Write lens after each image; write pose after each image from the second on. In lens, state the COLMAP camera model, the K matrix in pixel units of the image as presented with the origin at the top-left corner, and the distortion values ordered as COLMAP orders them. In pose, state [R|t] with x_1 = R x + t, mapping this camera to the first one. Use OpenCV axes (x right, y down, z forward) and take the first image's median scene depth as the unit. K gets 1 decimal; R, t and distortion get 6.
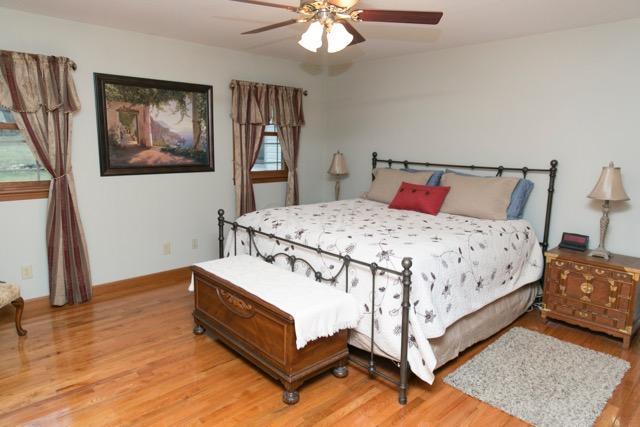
lens RADIAL K [[428.1, 0, 320.0], [0, 428.1, 213.1], [0, 0, 1]] dist [0.015212, -0.007601]
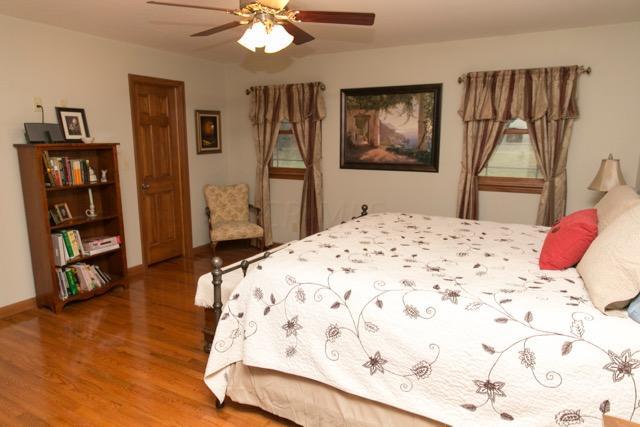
lens RADIAL K [[428.1, 0, 319.8], [0, 428.1, 214.5], [0, 0, 1]] dist [0.015212, -0.007601]
pose [[0.298747, 0.154918, -0.941675, 0.651333], [-0.159915, 0.980911, 0.110640, -0.075325], [0.940839, 0.117535, 0.317817, 0.497951]]
